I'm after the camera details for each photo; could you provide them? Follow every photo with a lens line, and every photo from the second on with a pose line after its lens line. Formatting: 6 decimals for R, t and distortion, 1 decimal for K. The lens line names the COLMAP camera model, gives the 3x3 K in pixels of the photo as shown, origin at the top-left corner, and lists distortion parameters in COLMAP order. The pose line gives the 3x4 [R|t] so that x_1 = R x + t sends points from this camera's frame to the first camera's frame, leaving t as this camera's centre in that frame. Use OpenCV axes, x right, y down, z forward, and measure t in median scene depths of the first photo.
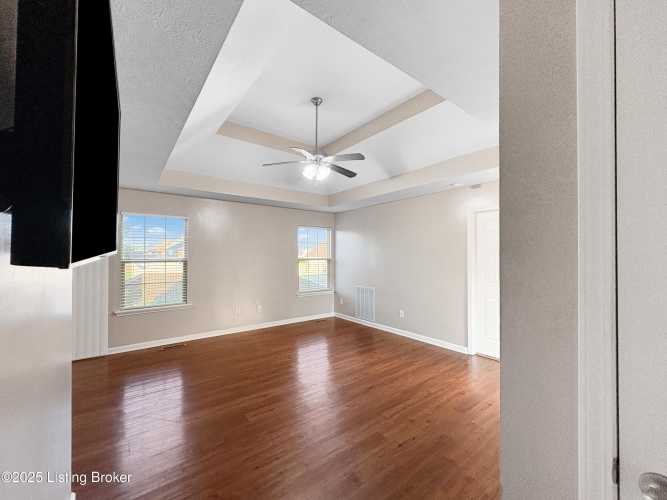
lens RADIAL K [[273.7, 0, 333.4], [0, 273.7, 252.0], [0, 0, 1]] dist [-0.000322, 0.000032]
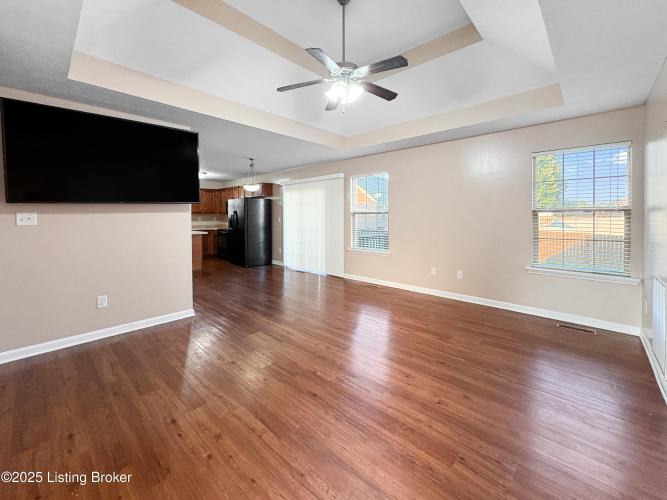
lens RADIAL K [[279.1, 0, 333.4], [0, 279.1, 217.7], [0, 0, 1]] dist [-0.002096, -0.000274]
pose [[0.166139, 0.007608, -0.986073, 0.617793], [0.015355, 0.999829, 0.010302, 0.044388], [0.985983, -0.016853, 0.165994, 0.719055]]
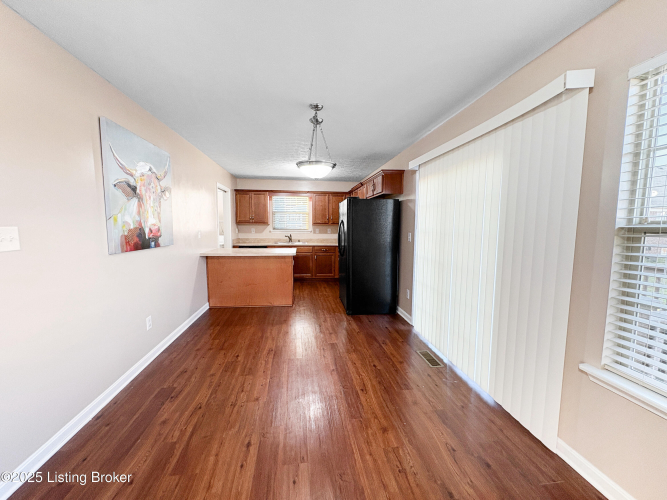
lens RADIAL K [[265.1, 0, 333.5], [0, 265.1, 250.0], [0, 0, 1]] dist [-0.000153, 0.000062]
pose [[-0.498704, 0.079805, -0.863091, -0.344671], [0.004376, 0.995972, 0.089563, 0.030666], [0.866761, 0.040889, -0.497044, 0.911494]]
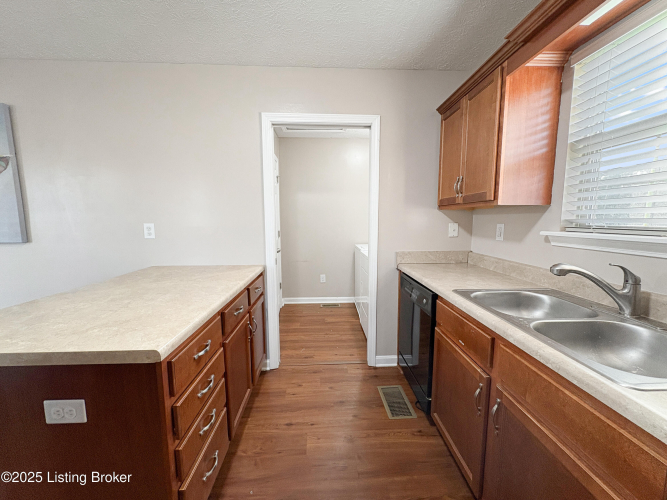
lens RADIAL K [[273.7, 0, 333.4], [0, 273.7, 252.0], [0, 0, 1]] dist [-0.000322, 0.000032]
pose [[-0.817351, -0.068374, 0.572068, -1.603120], [-0.001575, 0.993194, 0.116457, 0.037036], [-0.576138, 0.094285, -0.811896, 0.196911]]
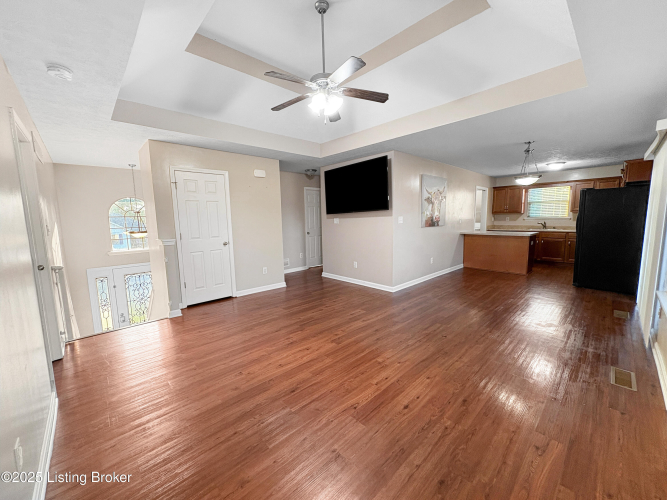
lens RADIAL K [[266.8, 0, 333.9], [0, 266.8, 248.5], [0, 0, 1]] dist [-0.000609, 0.000081]
pose [[-0.994679, 0.030844, -0.098299, 0.002685], [0.020559, 0.994367, 0.103979, 0.042441], [0.100952, 0.101405, -0.989710, 1.573034]]
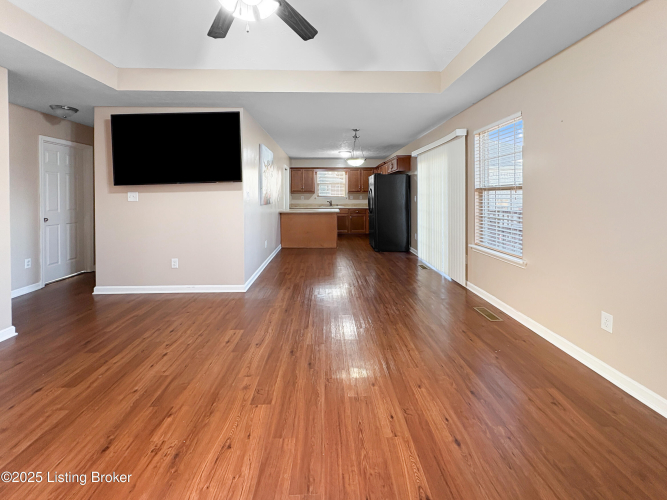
lens RADIAL K [[284.6, 0, 335.4], [0, 284.6, 195.3], [0, 0, 1]] dist [0.000381, -0.000213]
pose [[-0.578887, 0.002738, -0.815403, 0.231046], [0.015057, 0.999860, -0.007332, 0.057362], [0.815269, -0.016522, -0.578847, 1.225911]]
